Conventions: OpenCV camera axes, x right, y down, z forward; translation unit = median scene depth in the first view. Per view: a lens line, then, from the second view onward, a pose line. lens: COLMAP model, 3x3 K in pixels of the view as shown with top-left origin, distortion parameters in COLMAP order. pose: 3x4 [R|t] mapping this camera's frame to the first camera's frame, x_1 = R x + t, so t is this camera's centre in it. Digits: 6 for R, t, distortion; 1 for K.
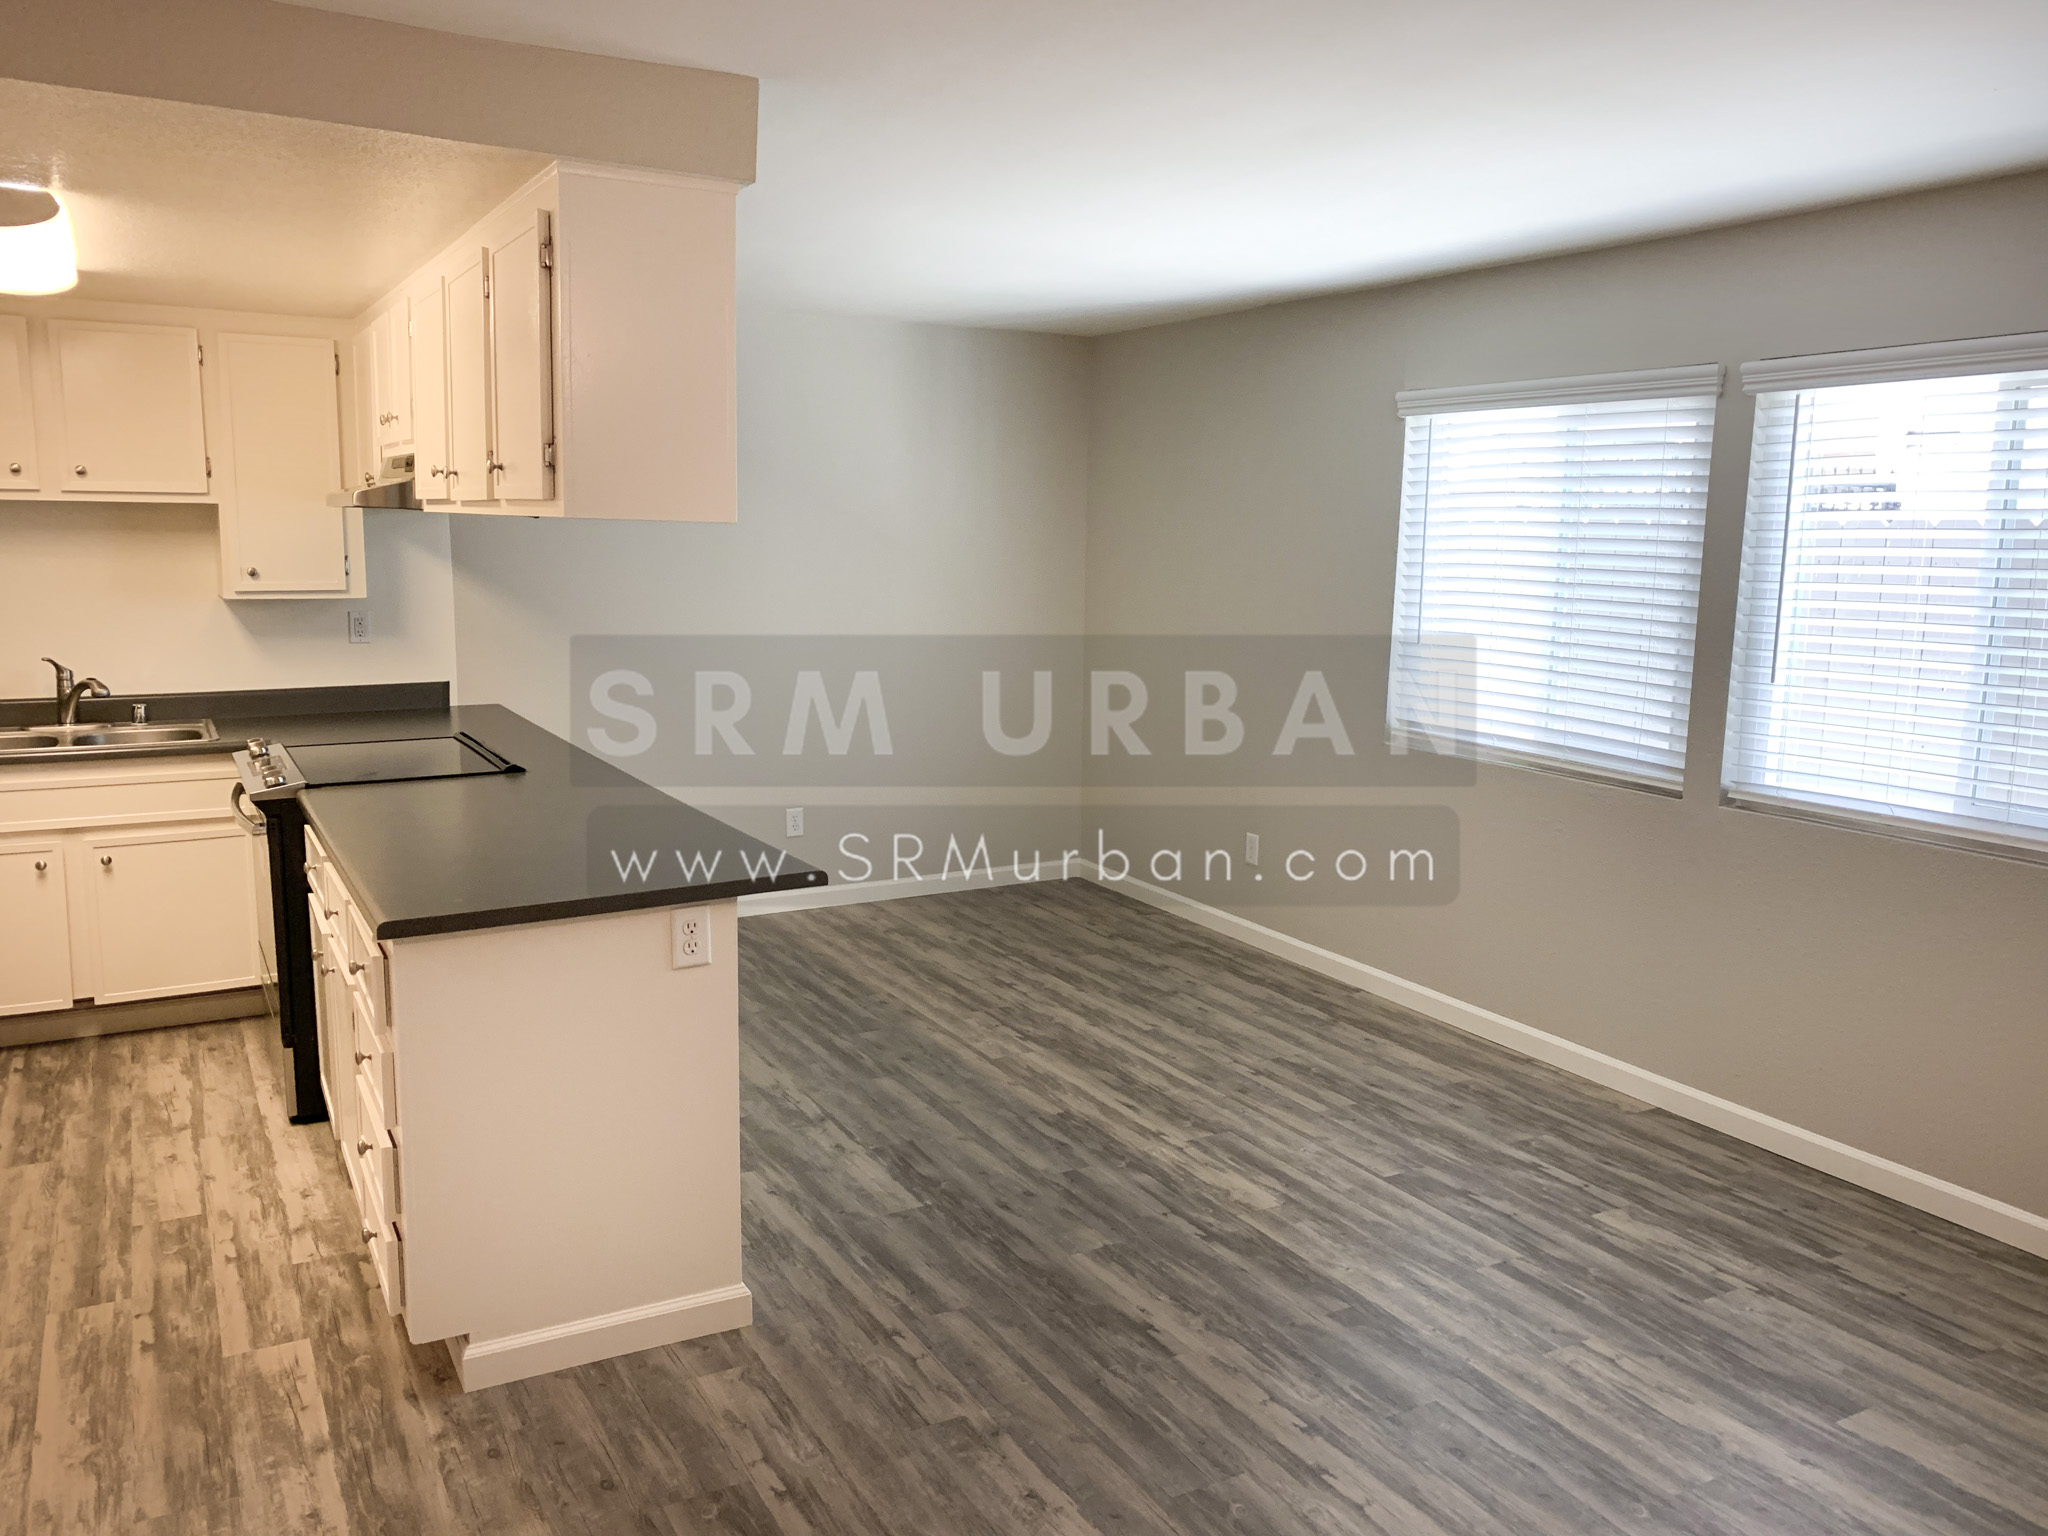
lens RADIAL K [[1581.2, 0, 1023.4], [0, 1581.2, 766.2], [0, 0, 1]] dist [0.037599, -0.014840]
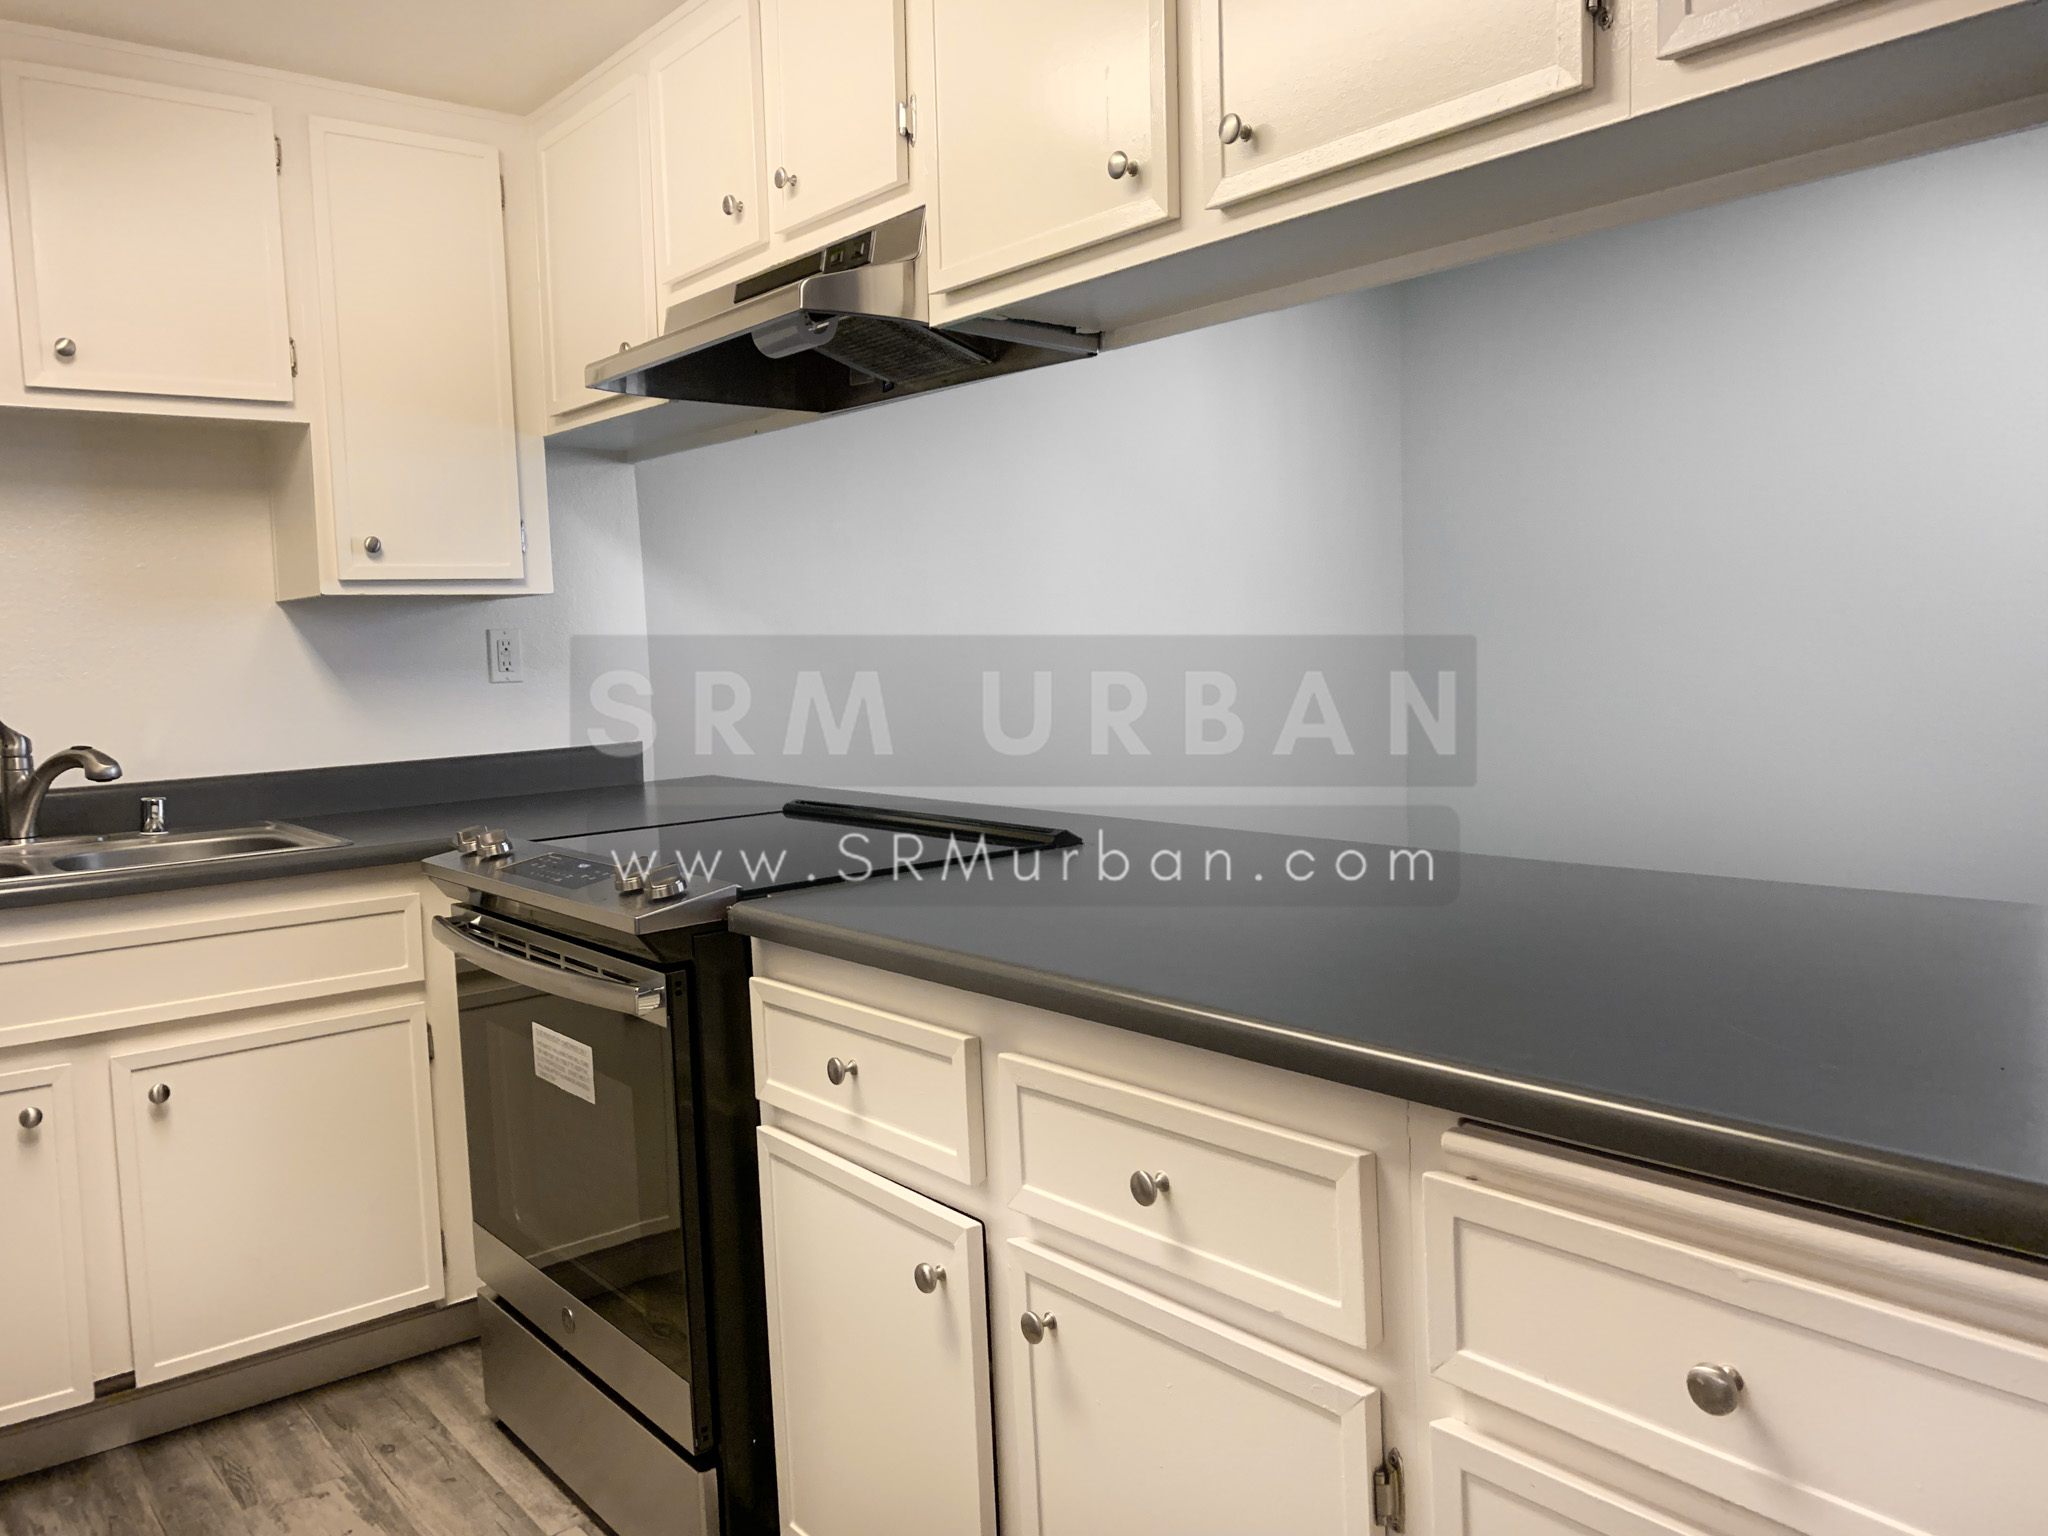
lens RADIAL K [[1581.2, 0, 1018.7], [0, 1581.2, 776.3], [0, 0, 1]] dist [0.037599, -0.014840]
pose [[0.985857, -0.061019, 0.156087, -0.364855], [0.071717, 0.995380, -0.063845, 0.010731], [-0.151470, 0.074136, 0.985678, 0.437986]]
